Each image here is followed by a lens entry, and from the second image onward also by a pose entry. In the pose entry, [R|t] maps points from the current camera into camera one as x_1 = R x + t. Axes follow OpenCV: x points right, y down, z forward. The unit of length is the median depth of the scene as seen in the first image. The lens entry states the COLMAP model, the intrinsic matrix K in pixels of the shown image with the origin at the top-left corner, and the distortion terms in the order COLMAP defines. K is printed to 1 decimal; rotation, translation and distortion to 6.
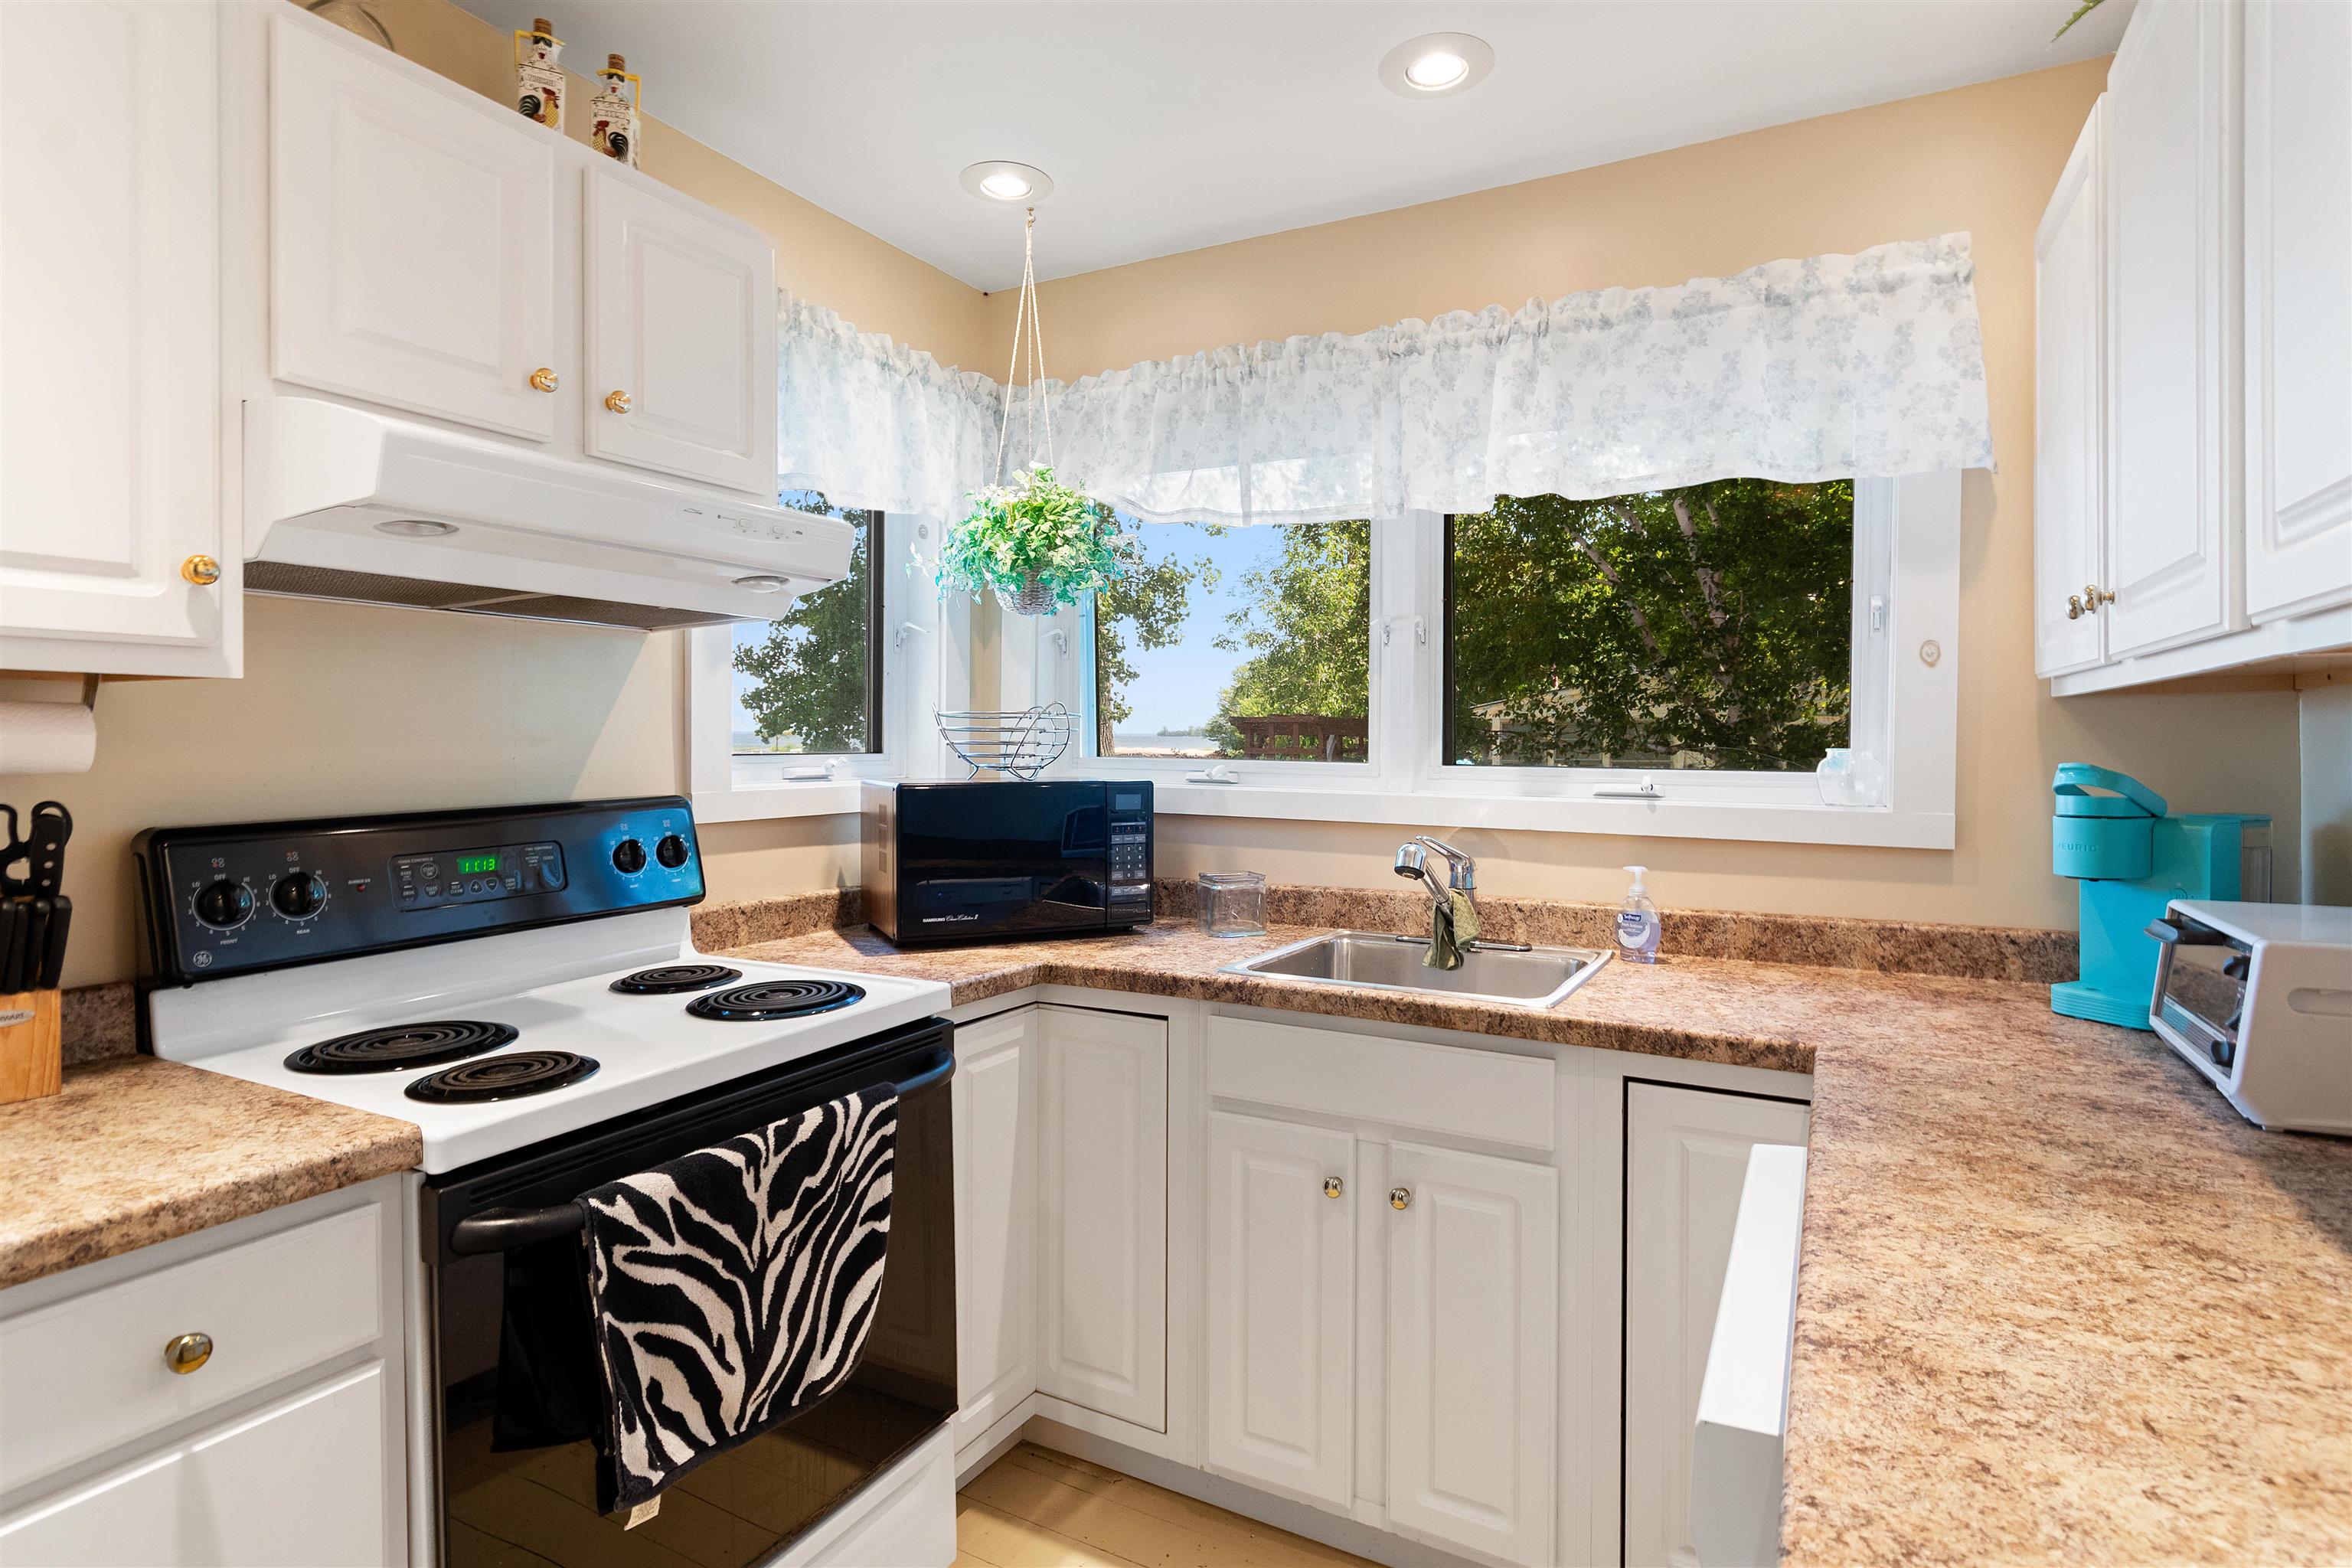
lens RADIAL K [[1183.4, 0, 1195.1], [0, 1183.4, 751.3], [0, 0, 1]] dist [0.003553, -0.002985]
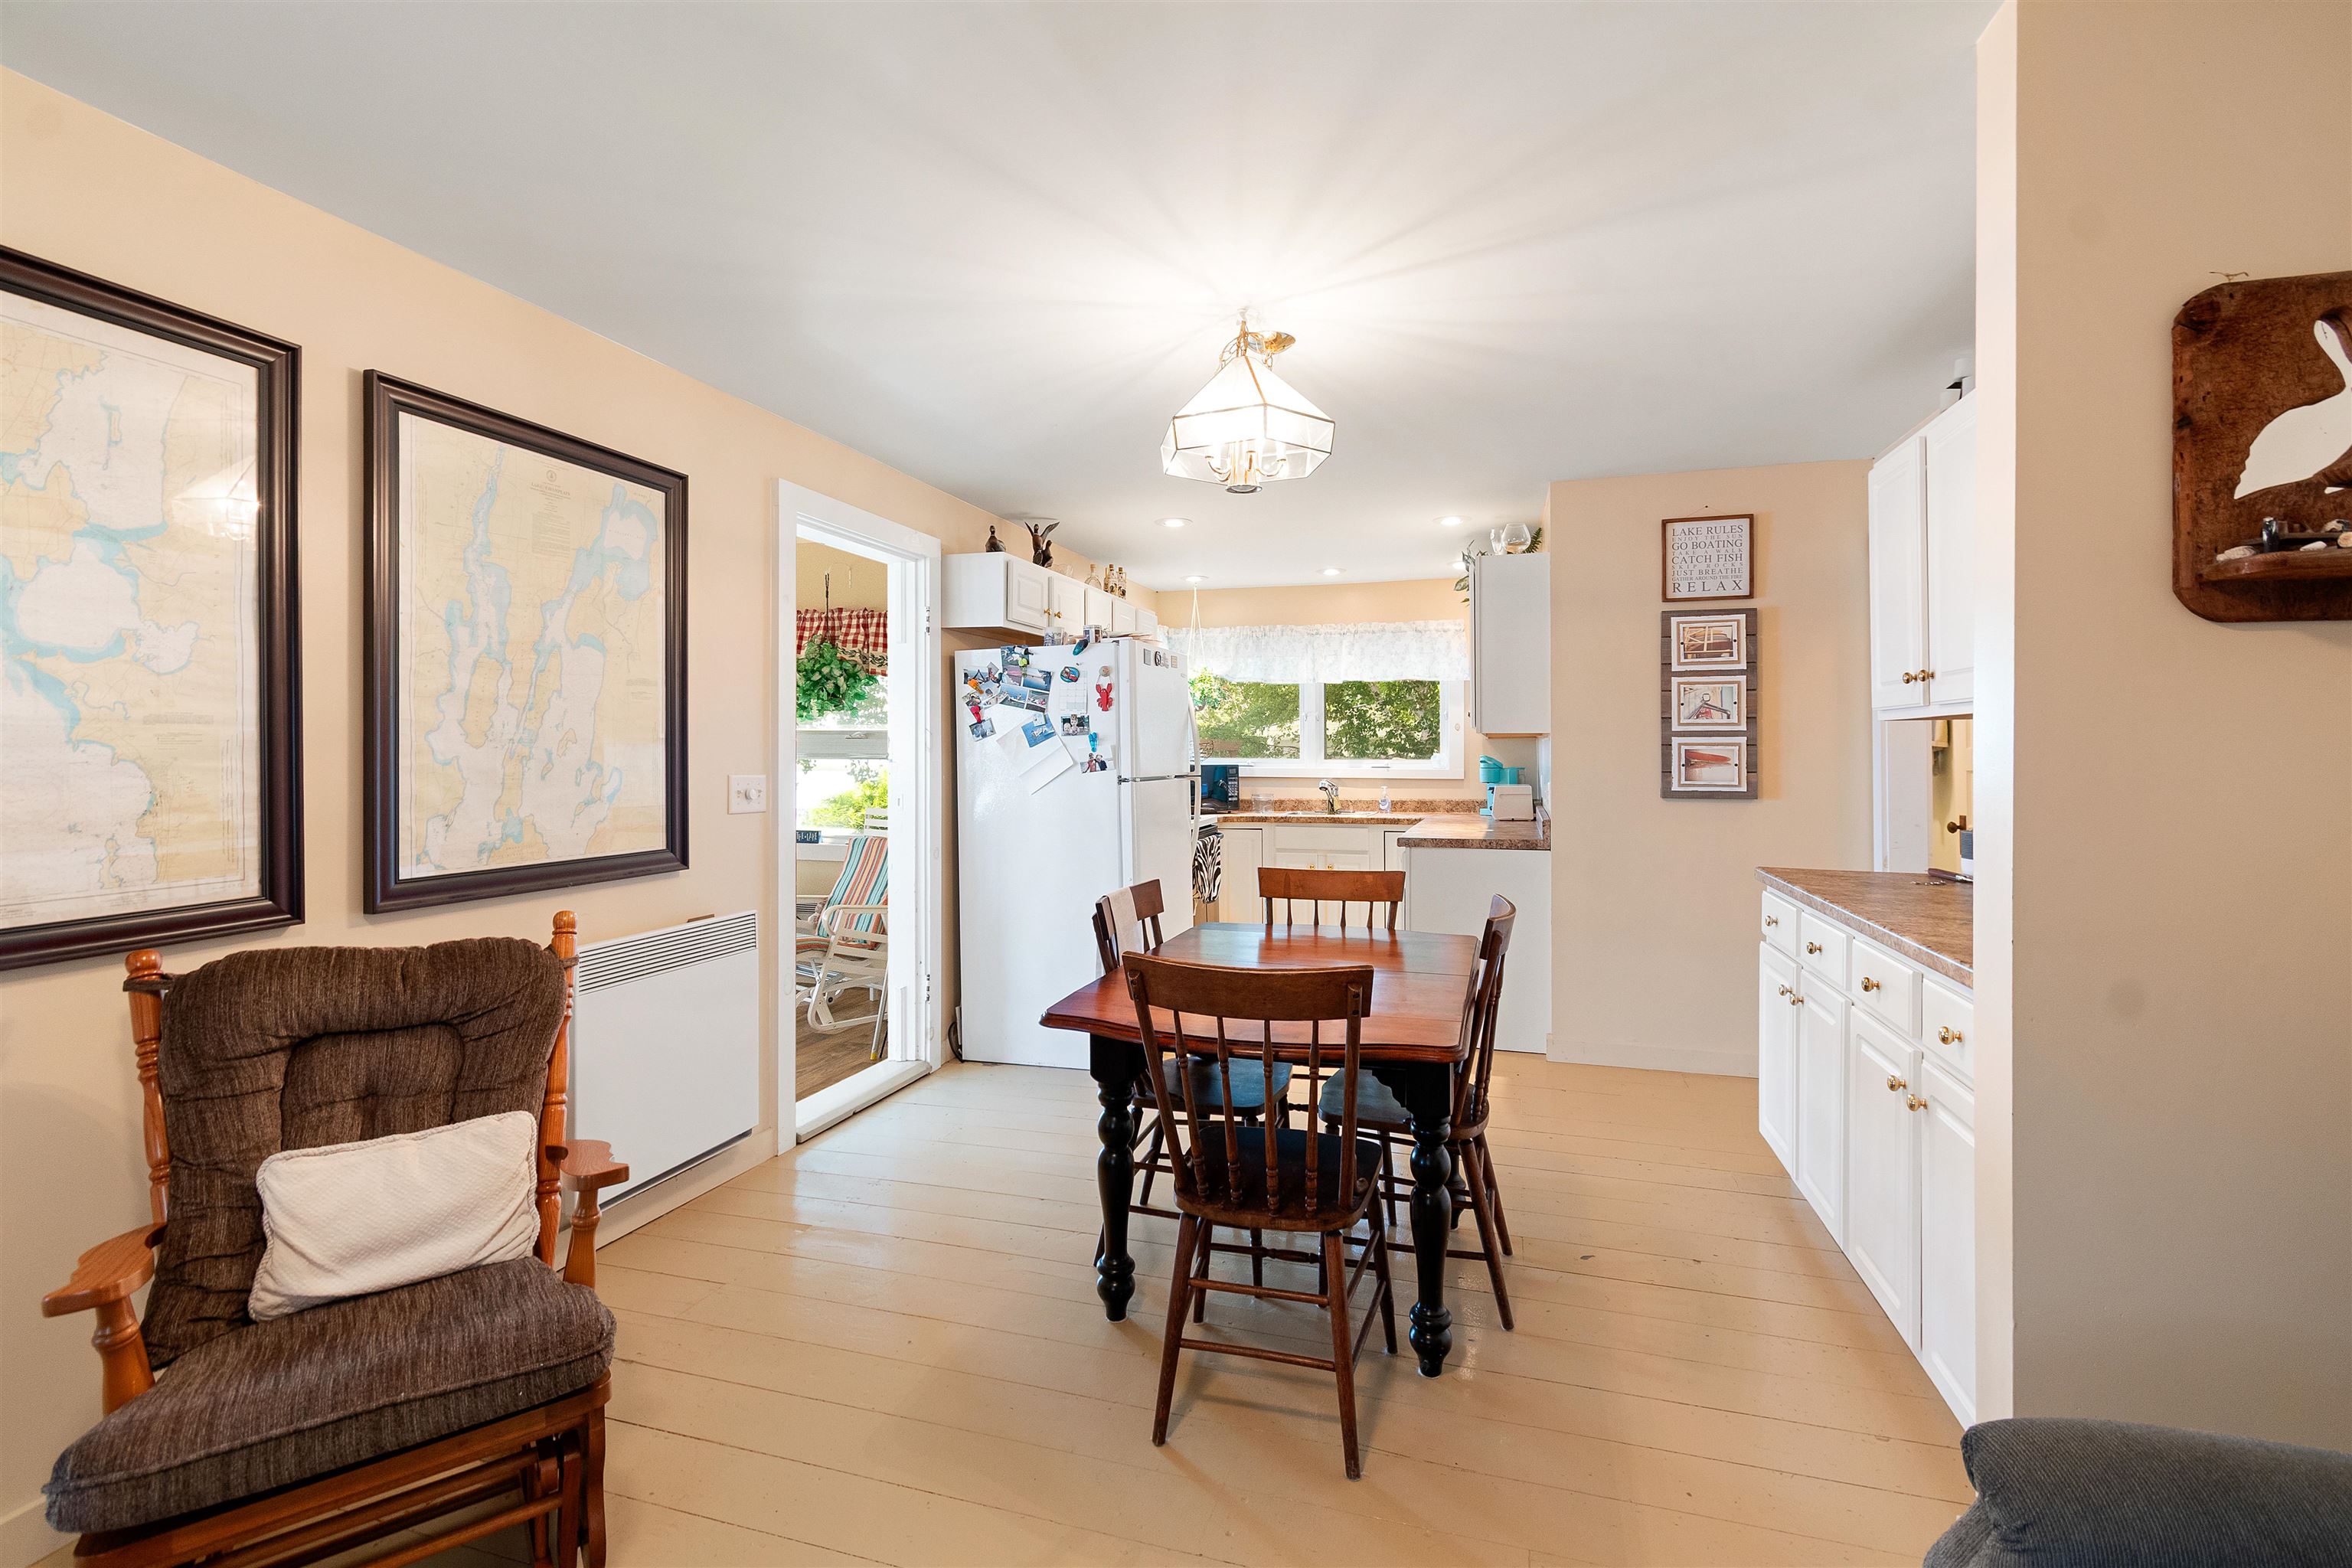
lens RADIAL K [[1020.1, 0, 1199.3], [0, 1020.1, 740.9], [0, 0, 1]] dist [0.001331, -0.000861]
pose [[0.979821, -0.006509, 0.199769, -0.827908], [0.010995, 0.999712, -0.021354, 0.021671], [-0.199573, 0.023119, 0.979610, -2.002744]]
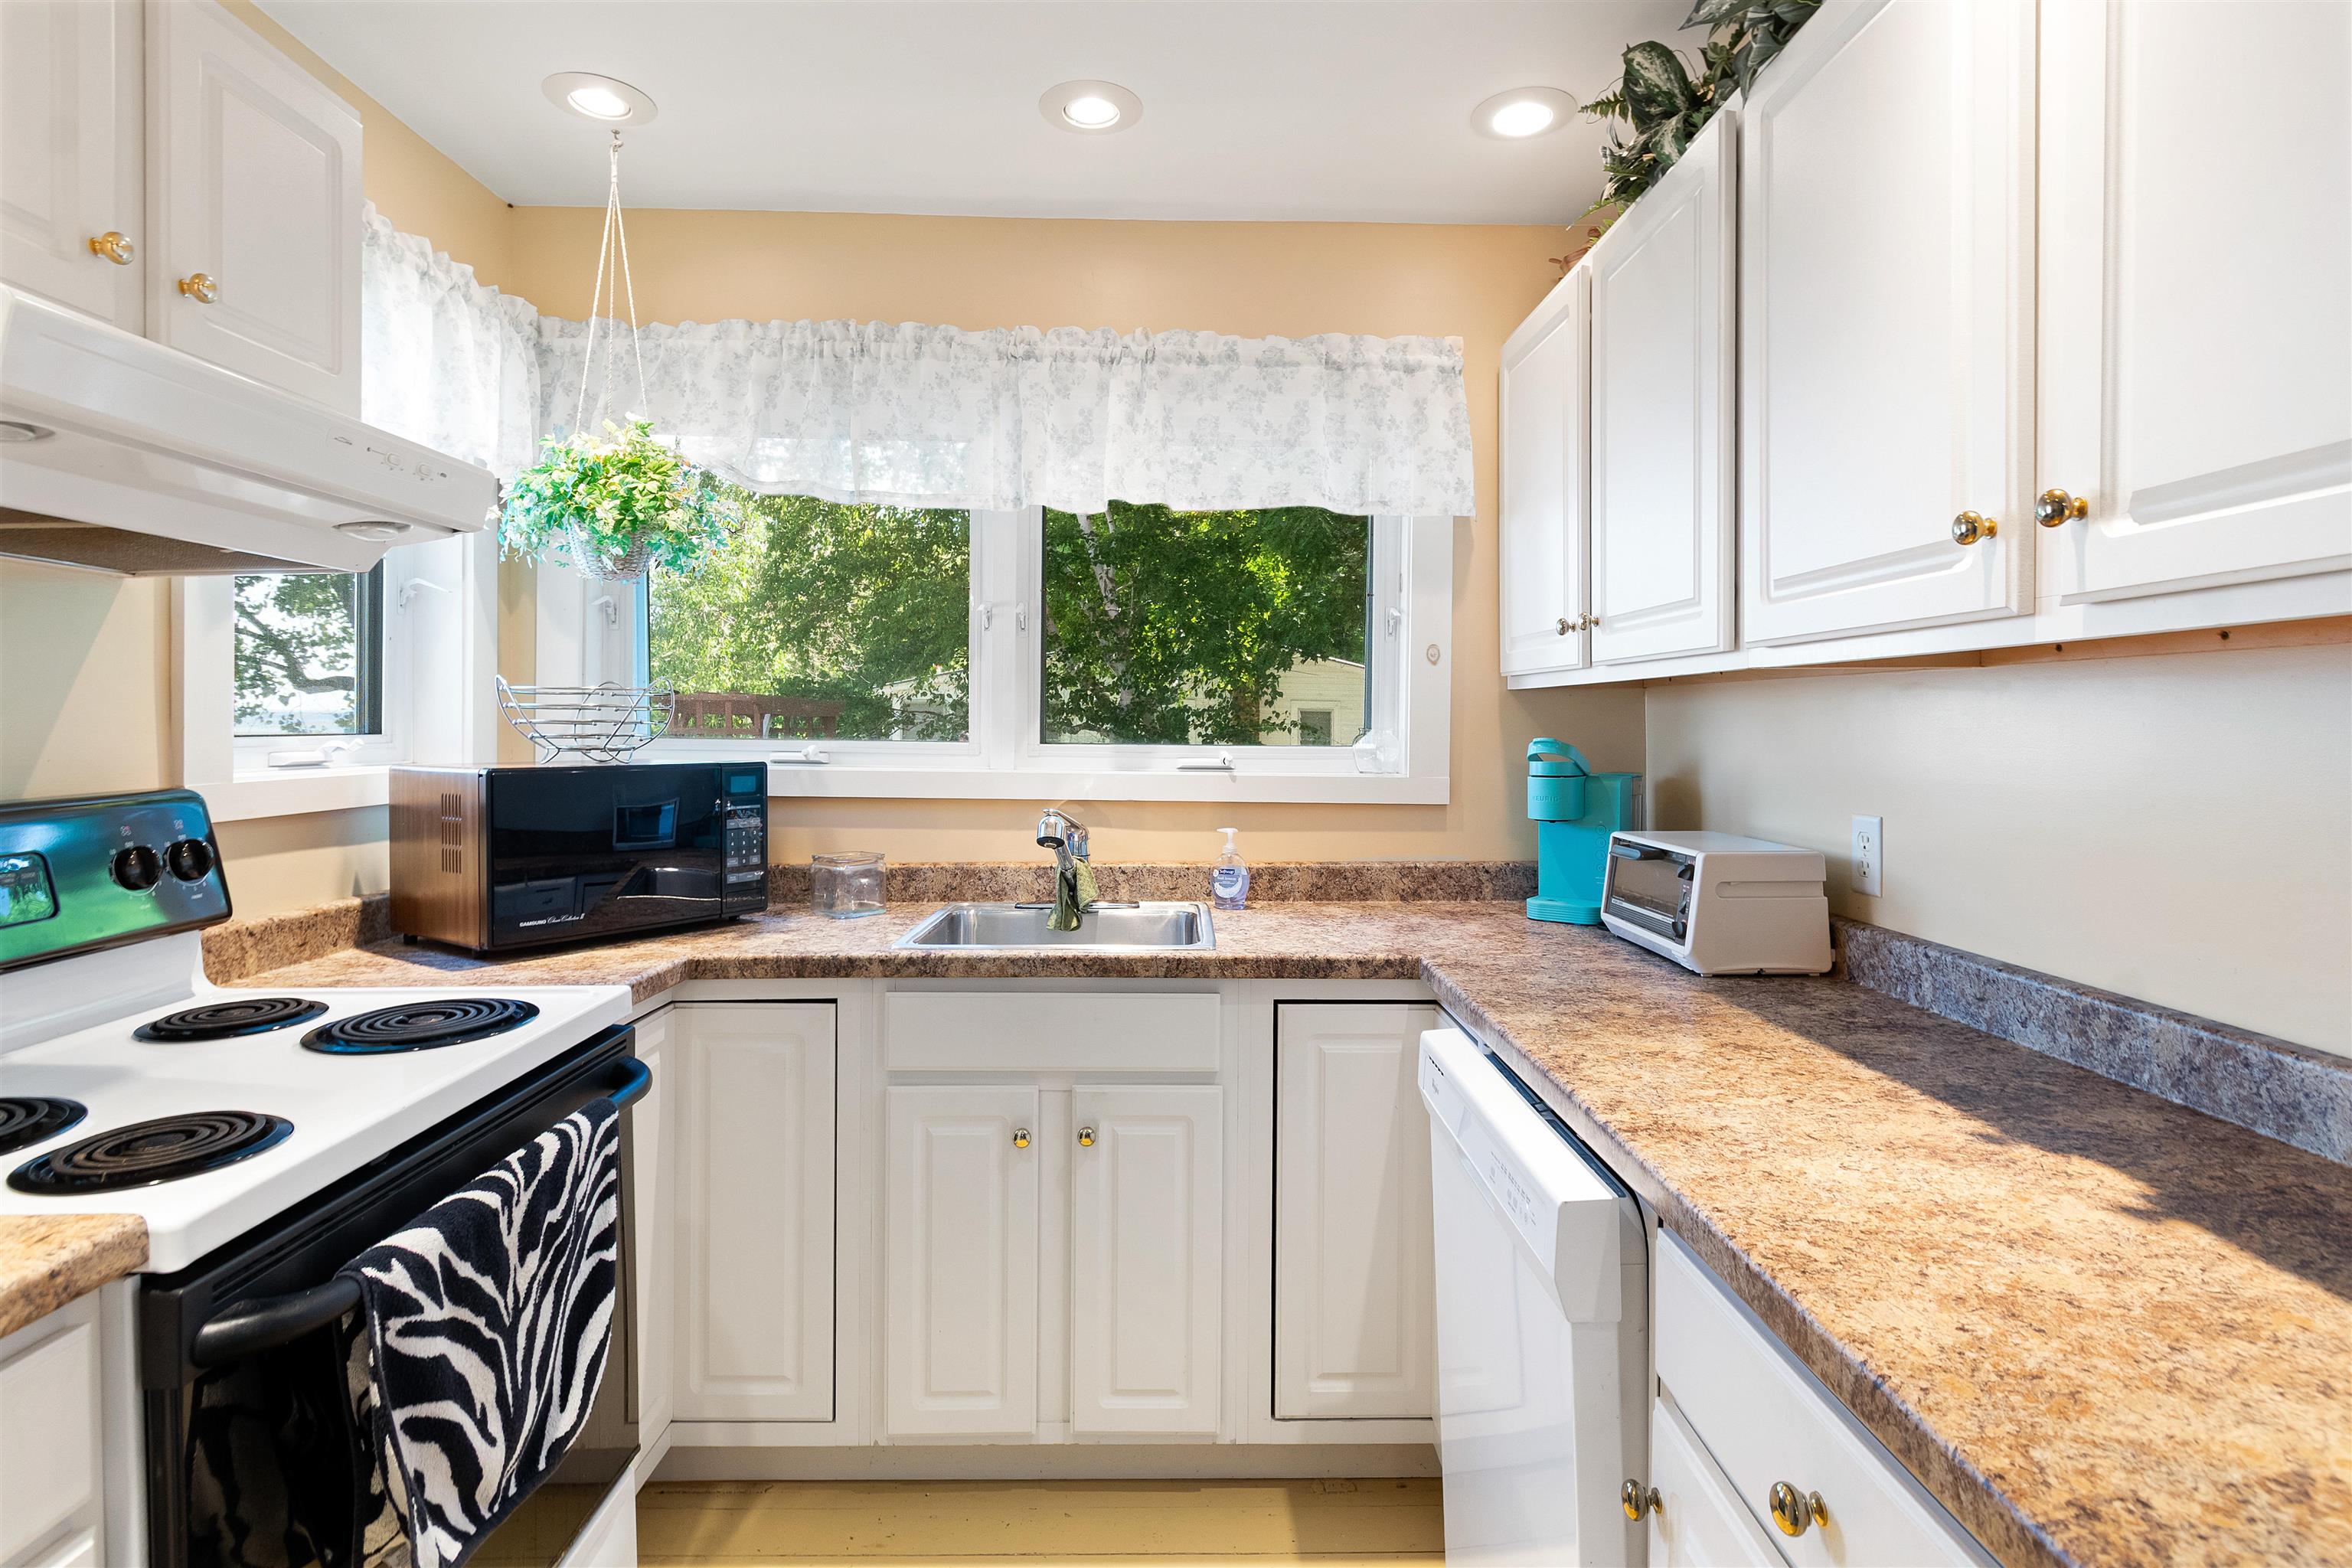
lens RADIAL K [[1183.4, 0, 1188.5], [0, 1183.4, 734.6], [0, 0, 1]] dist [0.003553, -0.002985]
pose [[0.872610, -0.003207, 0.488407, -0.249685], [0.001790, 0.999993, 0.003367, 0.000396], [-0.488414, -0.002064, 0.872610, -0.005569]]
